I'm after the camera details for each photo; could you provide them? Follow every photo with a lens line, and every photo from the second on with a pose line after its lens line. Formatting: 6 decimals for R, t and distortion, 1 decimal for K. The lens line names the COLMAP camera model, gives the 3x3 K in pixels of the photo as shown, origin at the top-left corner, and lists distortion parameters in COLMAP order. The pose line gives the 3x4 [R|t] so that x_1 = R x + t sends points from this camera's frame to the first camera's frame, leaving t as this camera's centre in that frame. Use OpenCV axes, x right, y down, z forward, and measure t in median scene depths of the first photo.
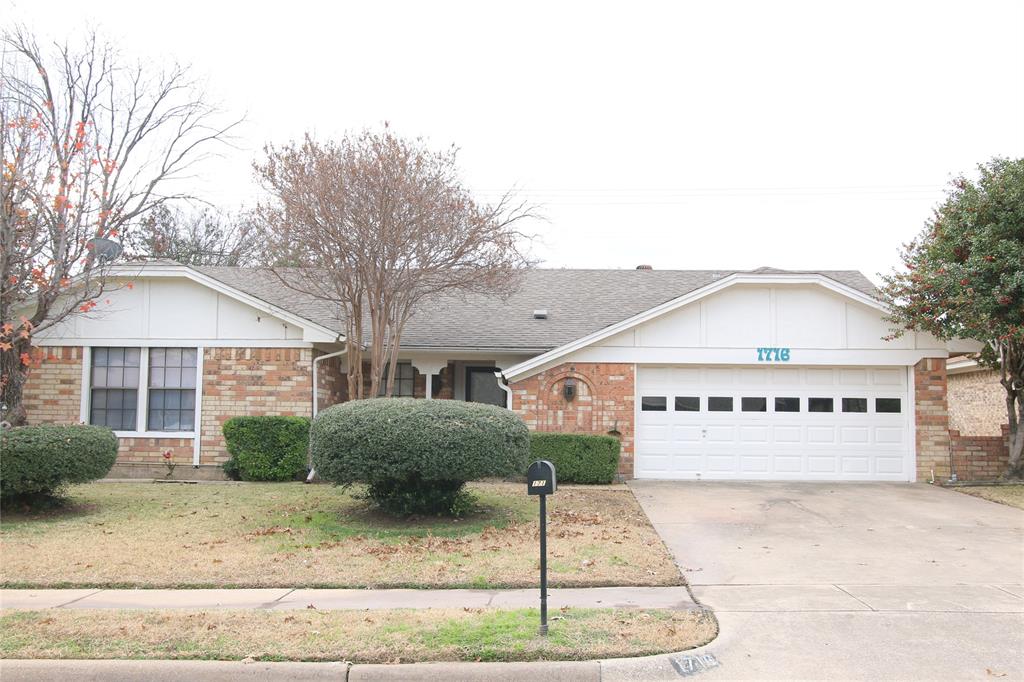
lens RADIAL K [[1034.3, 0, 512.0], [0, 1034.3, 343.0], [0, 0, 1]] dist [-0.009438, 0.000000]
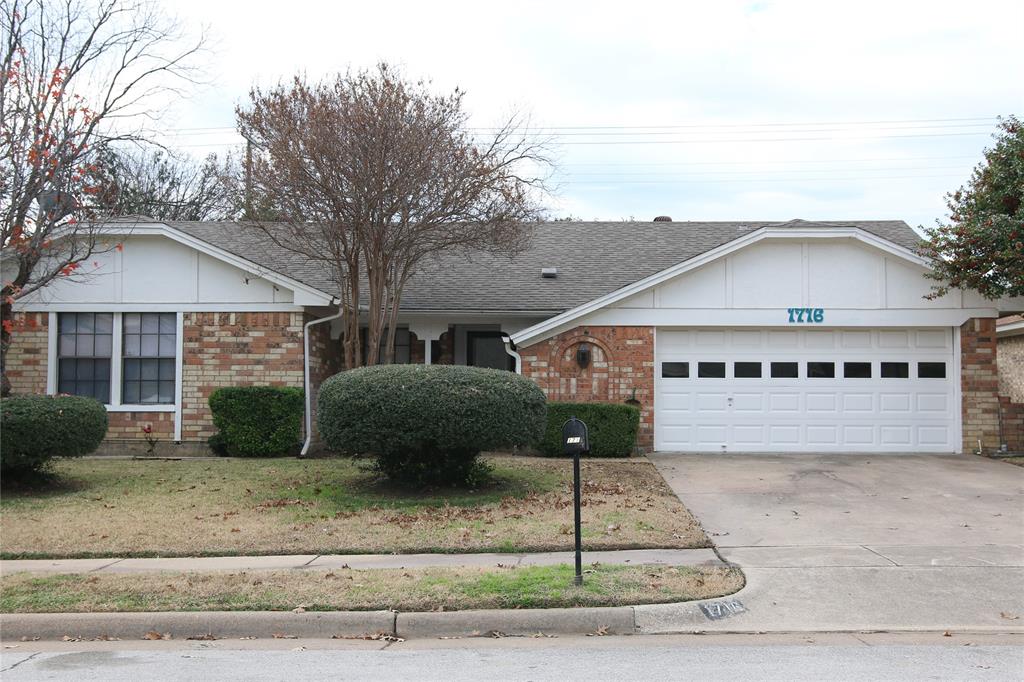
lens RADIAL K [[1227.4, 0, 513.4], [0, 1227.4, 343.7], [0, 0, 1]] dist [0.047604, 0.000000]
pose [[0.999927, -0.007449, 0.009517, -0.017462], [0.007137, 0.999448, 0.032438, -0.001152], [-0.009753, -0.032368, 0.999428, -0.091669]]
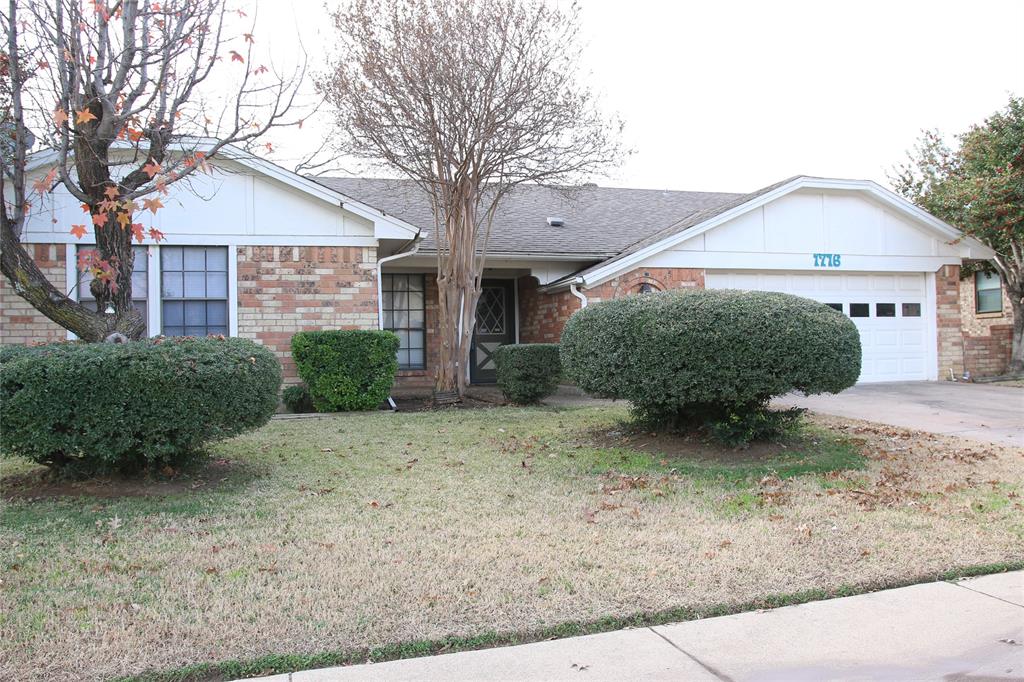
lens RADIAL K [[847.7, 0, 513.7], [0, 847.7, 347.0], [0, 0, 1]] dist [-0.070409, 0.045364]
pose [[0.946103, -0.027473, 0.322698, -0.308270], [0.004022, 0.997315, 0.073114, 0.035148], [-0.323840, -0.067875, 0.943674, 0.328566]]
